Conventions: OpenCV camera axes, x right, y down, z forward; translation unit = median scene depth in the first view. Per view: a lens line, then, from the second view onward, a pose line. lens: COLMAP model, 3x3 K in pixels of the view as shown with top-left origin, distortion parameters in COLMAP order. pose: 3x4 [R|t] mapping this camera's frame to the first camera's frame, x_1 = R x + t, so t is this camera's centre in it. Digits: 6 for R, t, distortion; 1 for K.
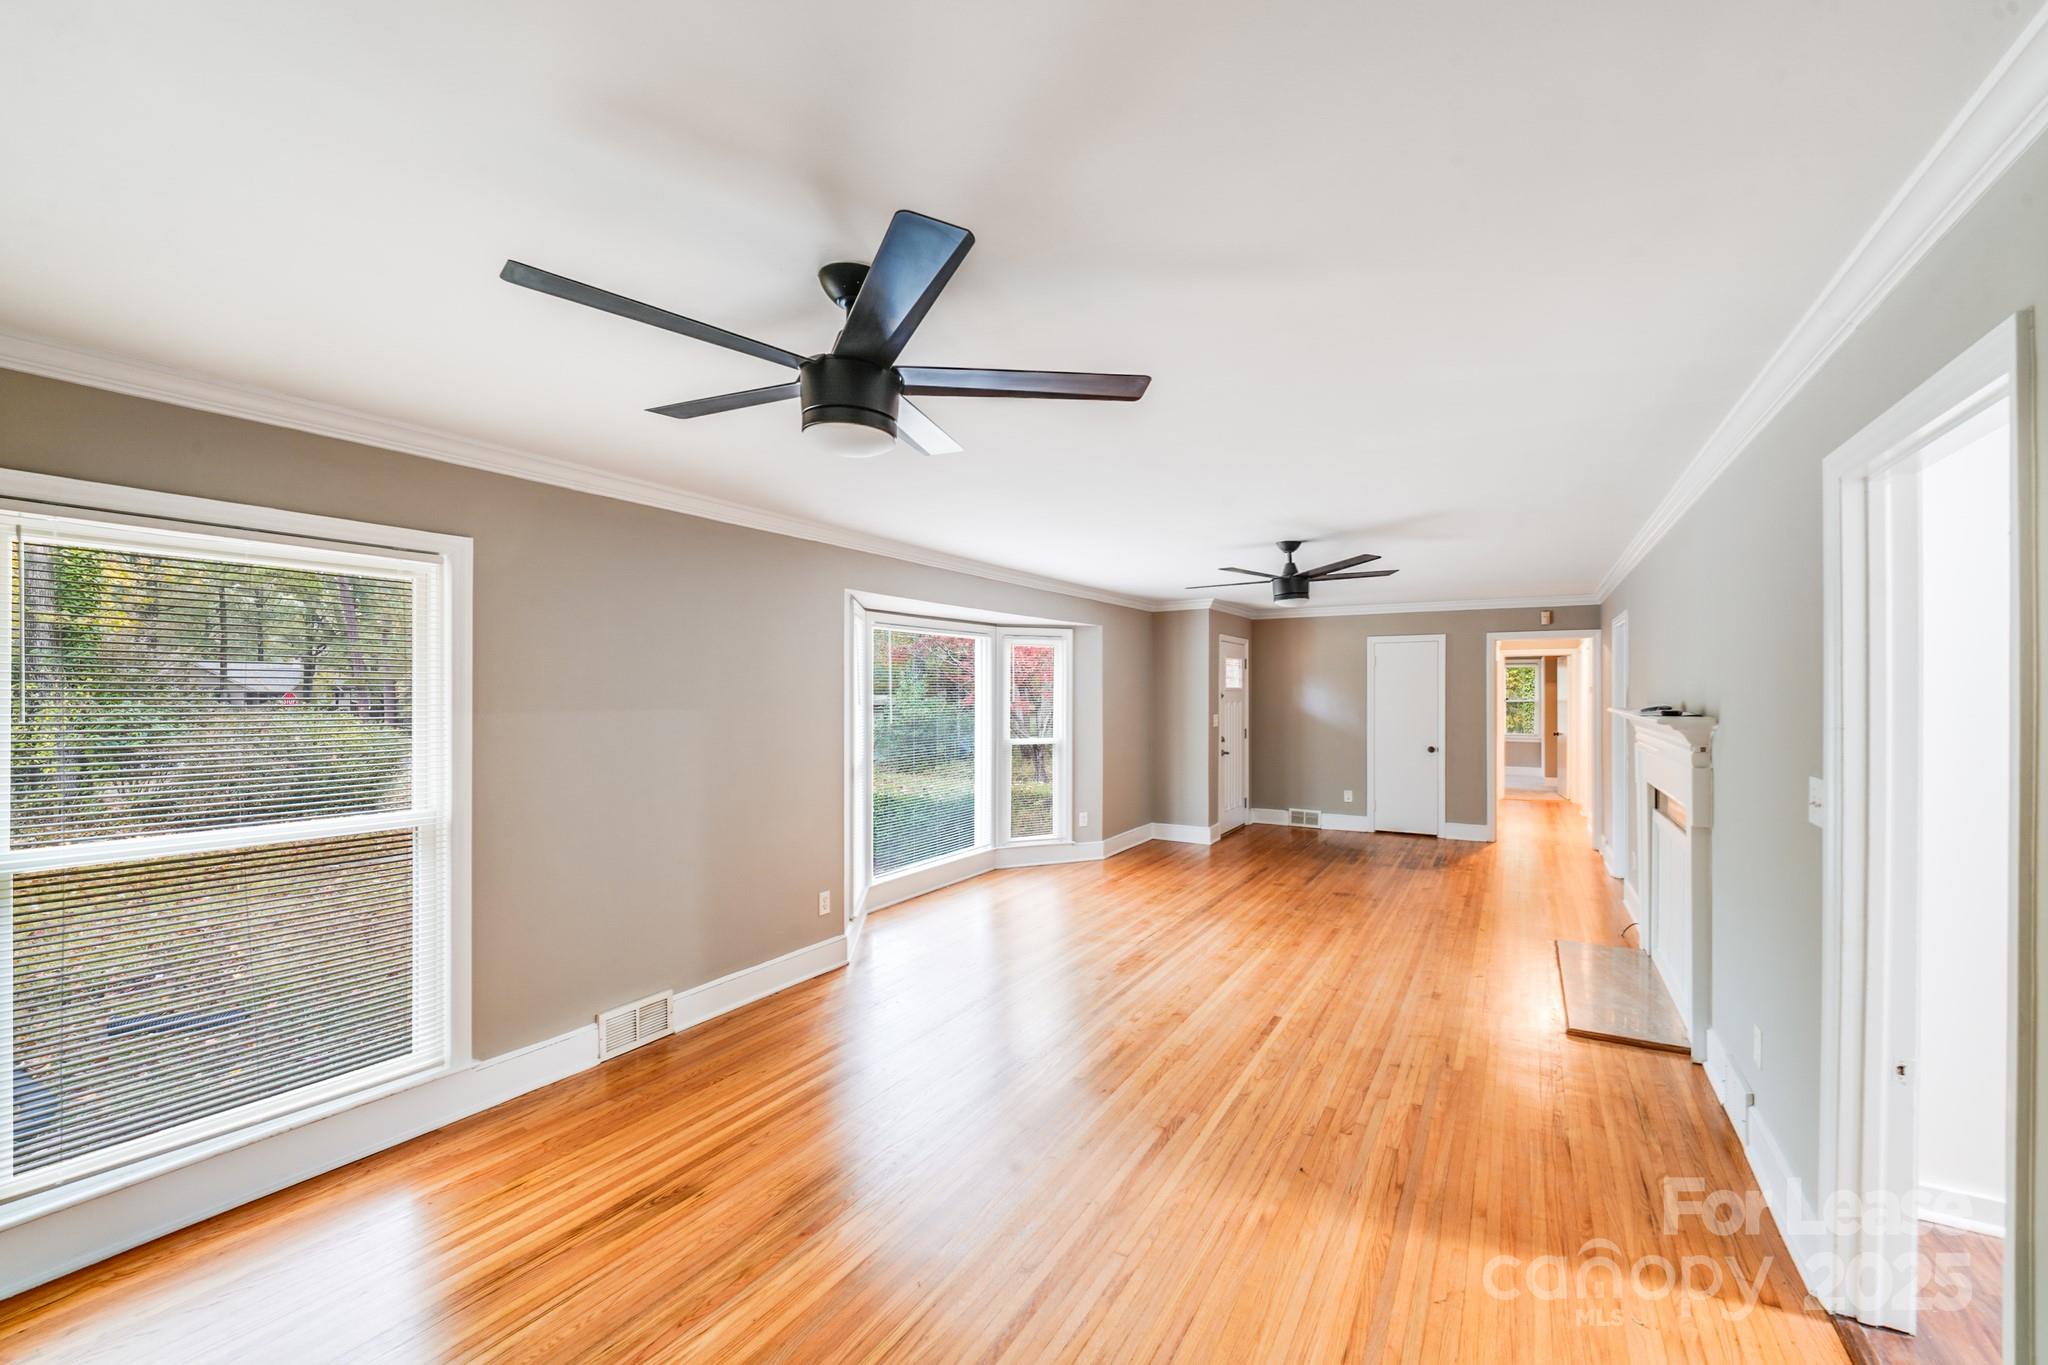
lens RADIAL K [[831.1, 0, 1017.9], [0, 831.1, 694.5], [0, 0, 1]] dist [-0.006832, -0.001878]
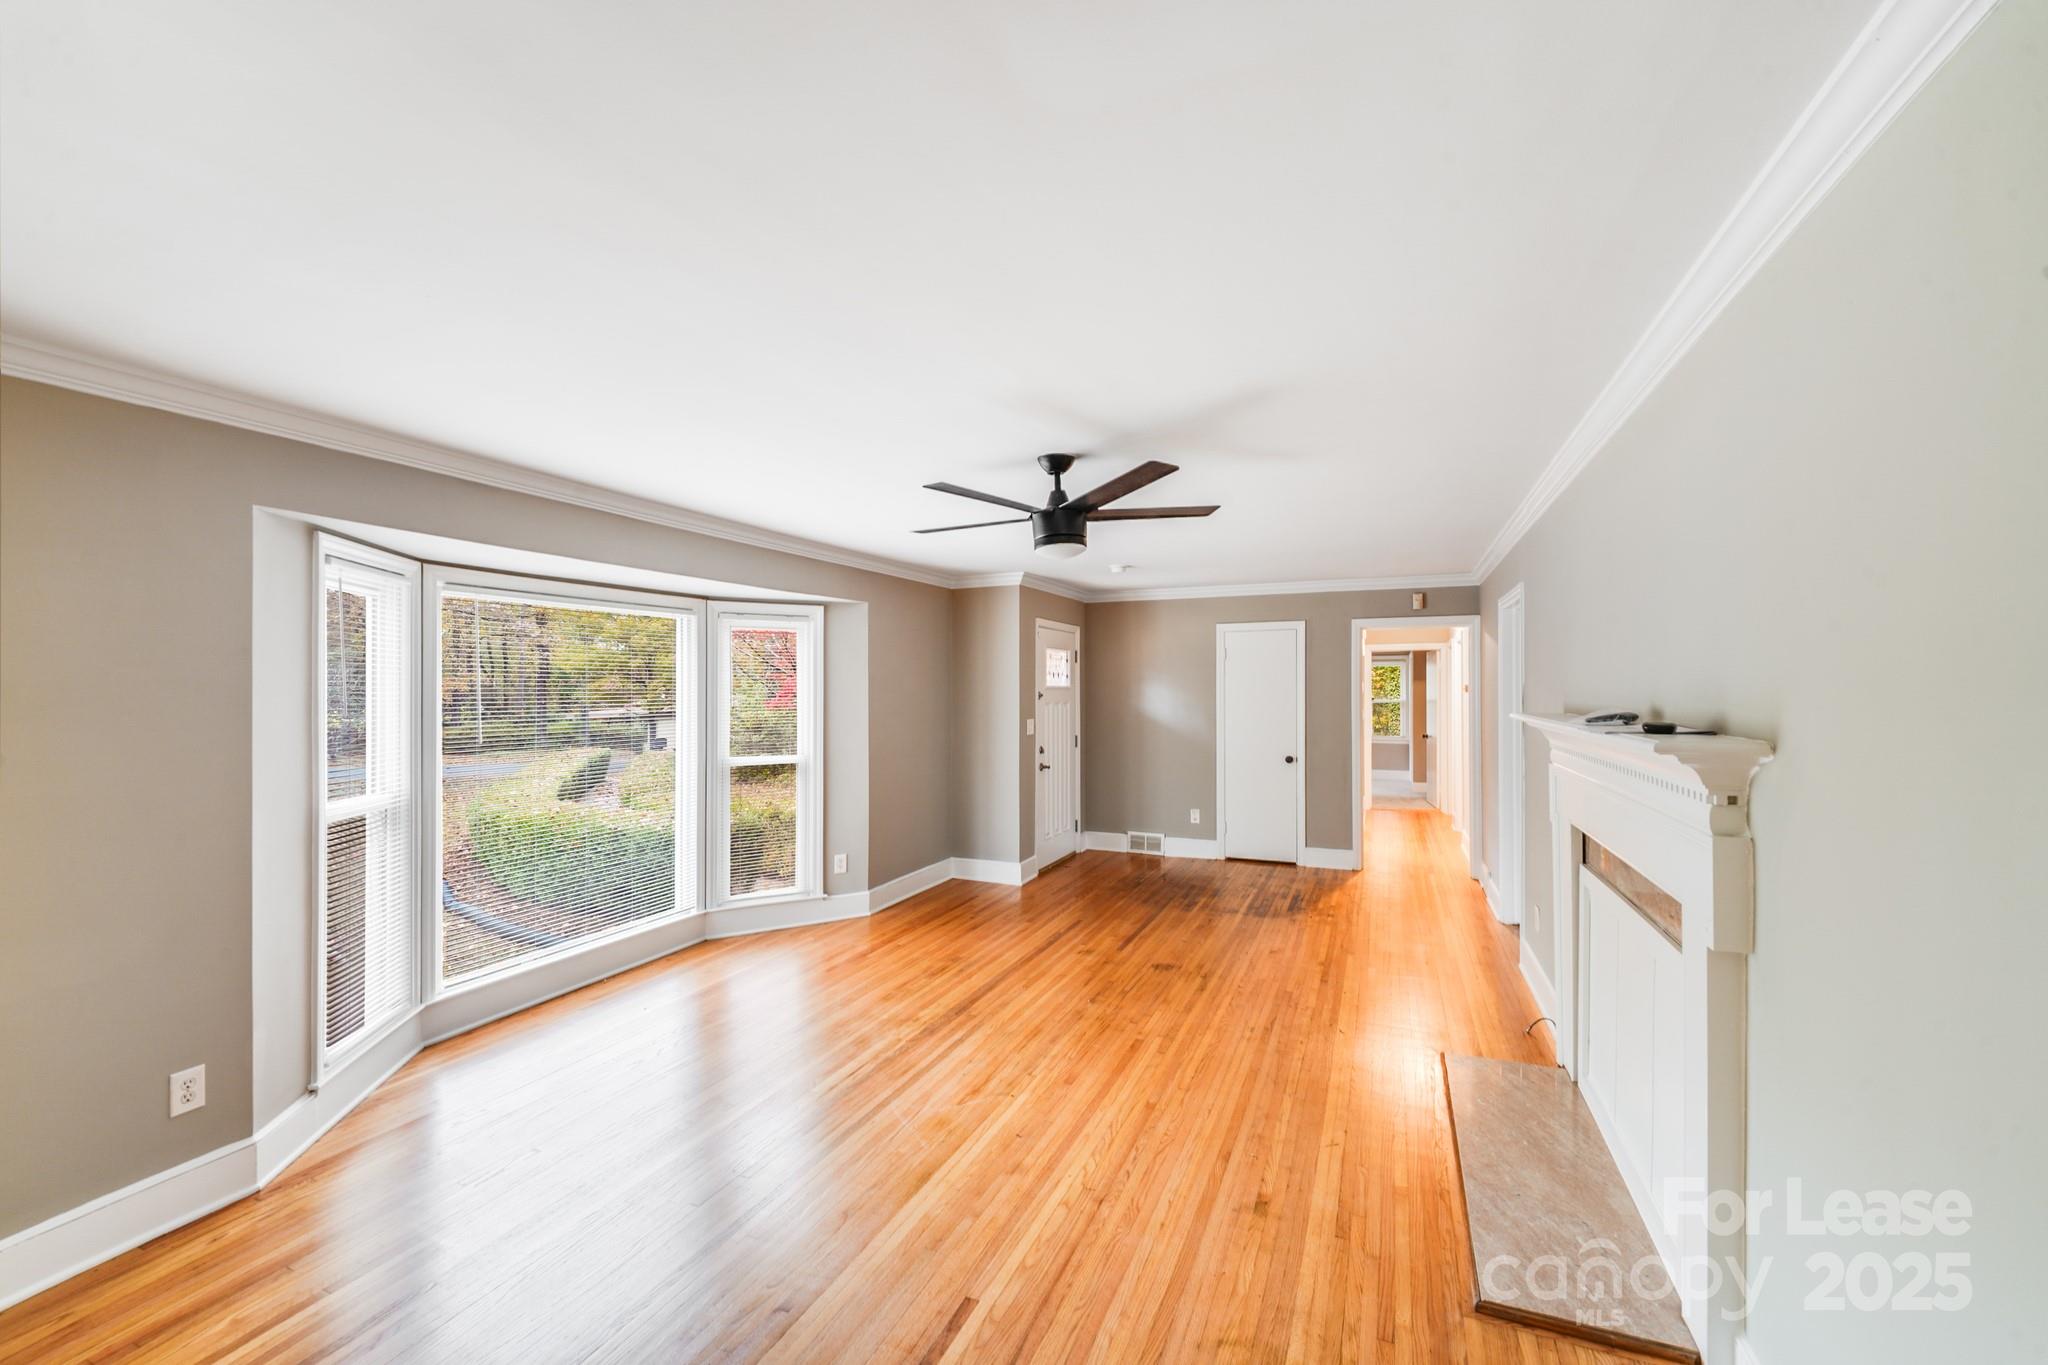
lens RADIAL K [[831.1, 0, 1029.8], [0, 831.1, 697.3], [0, 0, 1]] dist [-0.006832, -0.001878]
pose [[0.990309, -0.003880, 0.138824, 0.169967], [0.003319, 0.999985, 0.004275, -0.000618], [-0.138839, -0.003773, 0.990308, 0.287370]]
